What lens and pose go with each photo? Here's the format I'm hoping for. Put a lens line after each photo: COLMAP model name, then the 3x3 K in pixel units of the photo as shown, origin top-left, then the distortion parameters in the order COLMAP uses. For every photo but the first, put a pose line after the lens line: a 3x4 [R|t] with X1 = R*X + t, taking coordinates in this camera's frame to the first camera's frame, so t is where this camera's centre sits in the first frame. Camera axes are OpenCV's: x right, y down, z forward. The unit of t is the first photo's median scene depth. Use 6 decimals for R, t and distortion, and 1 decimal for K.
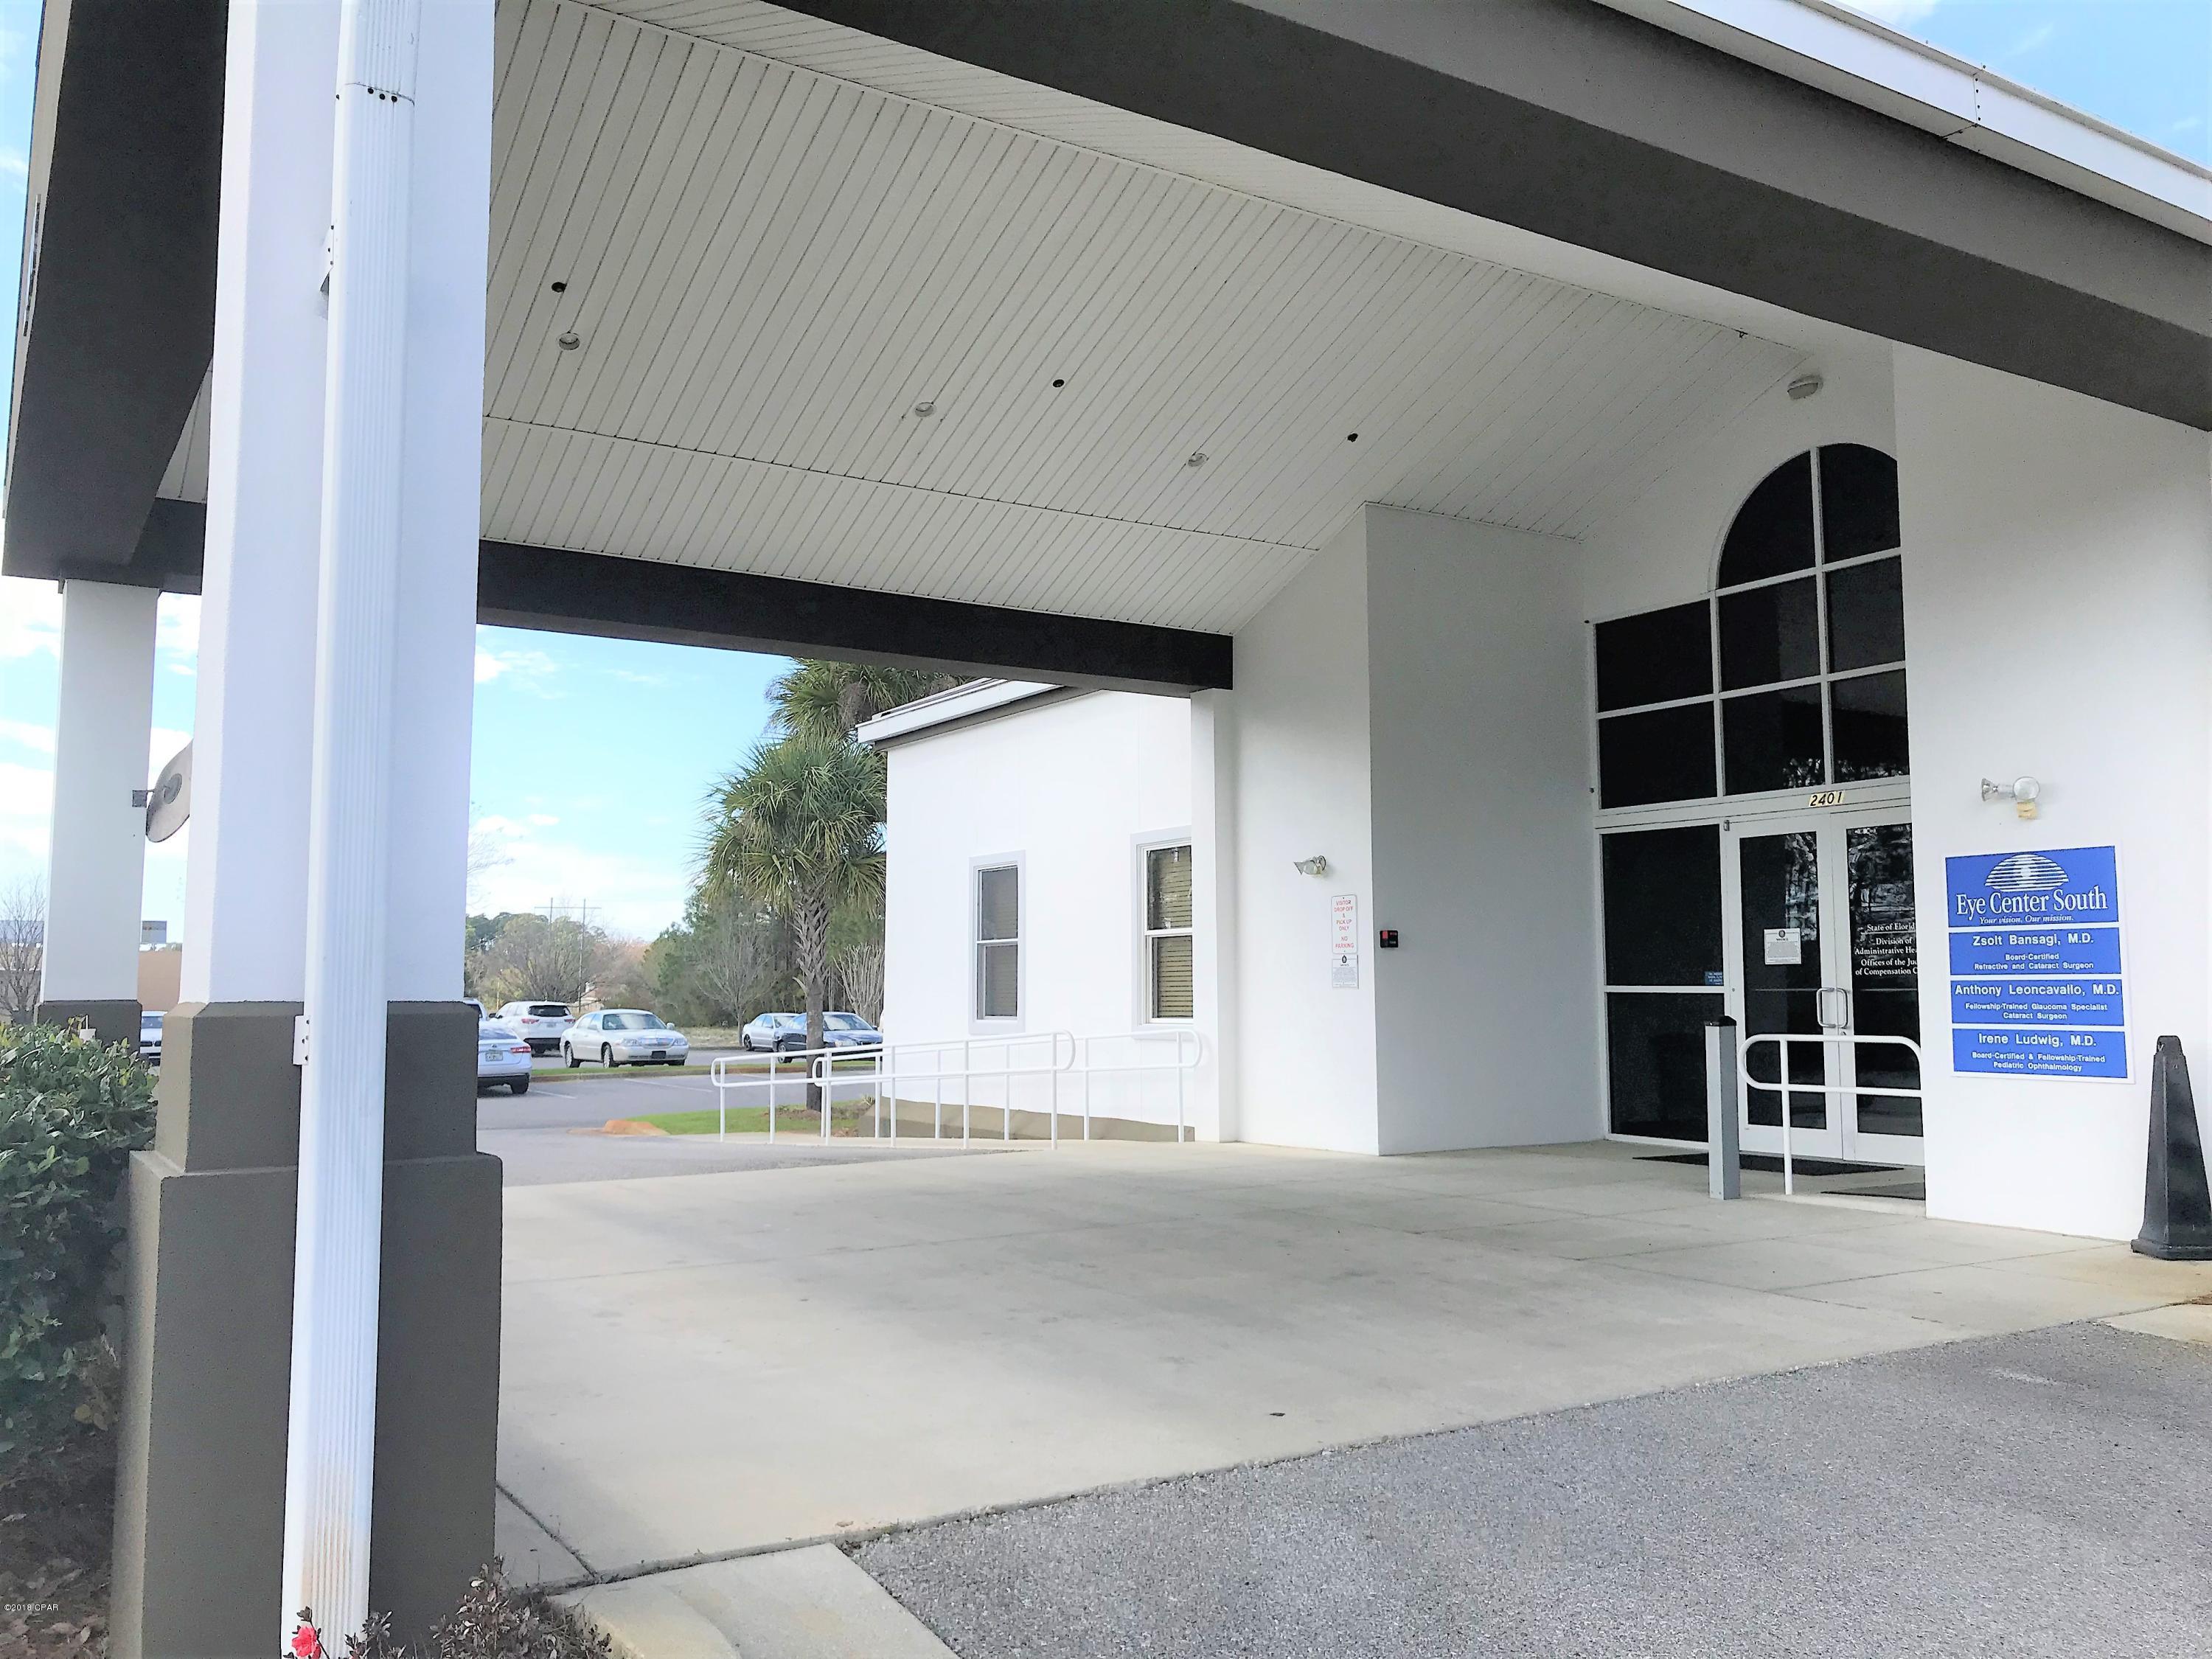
lens RADIAL K [[1840.8, 0, 1106.0], [0, 1840.8, 829.5], [0, 0, 1]] dist [-0.001595, 0.003051]
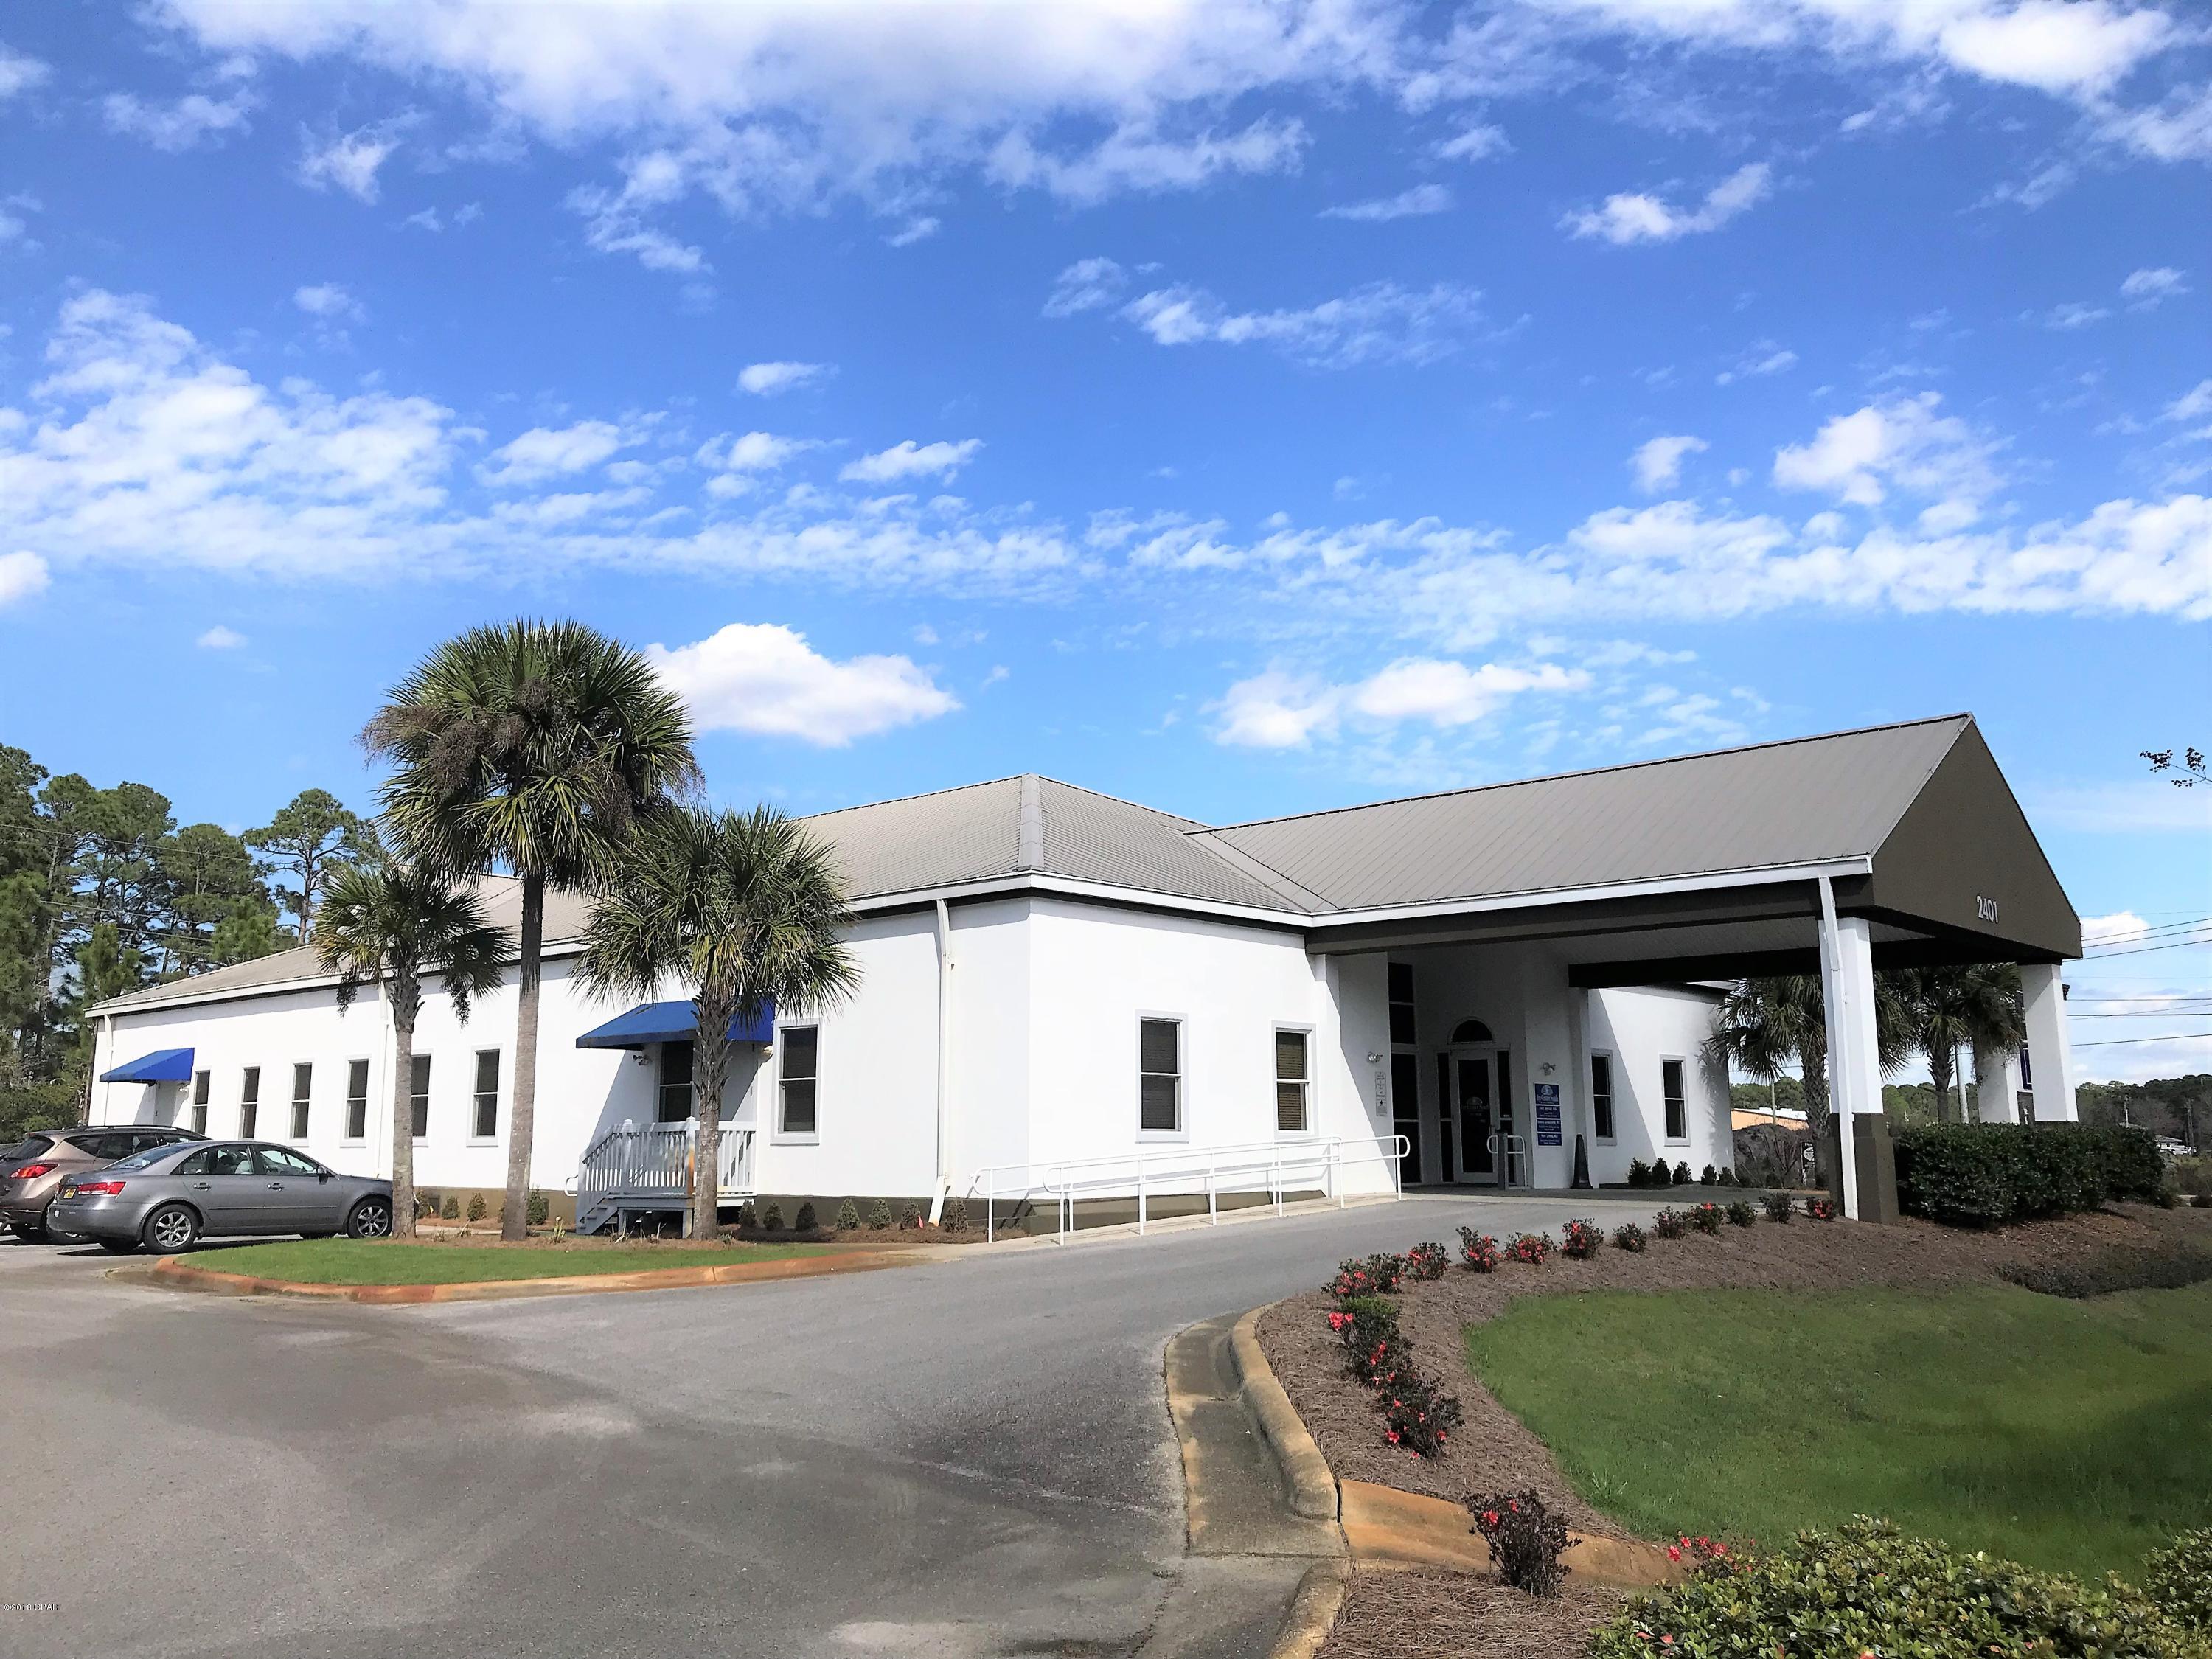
lens RADIAL K [[1840.8, 0, 1106.0], [0, 1840.8, 829.5], [0, 0, 1]] dist [-0.001595, 0.003051]
pose [[-0.256824, 0.166316, 0.952040, -1.438115], [-0.091142, 0.976523, -0.195180, 0.160456], [-0.962151, -0.136898, -0.235636, 1.433981]]
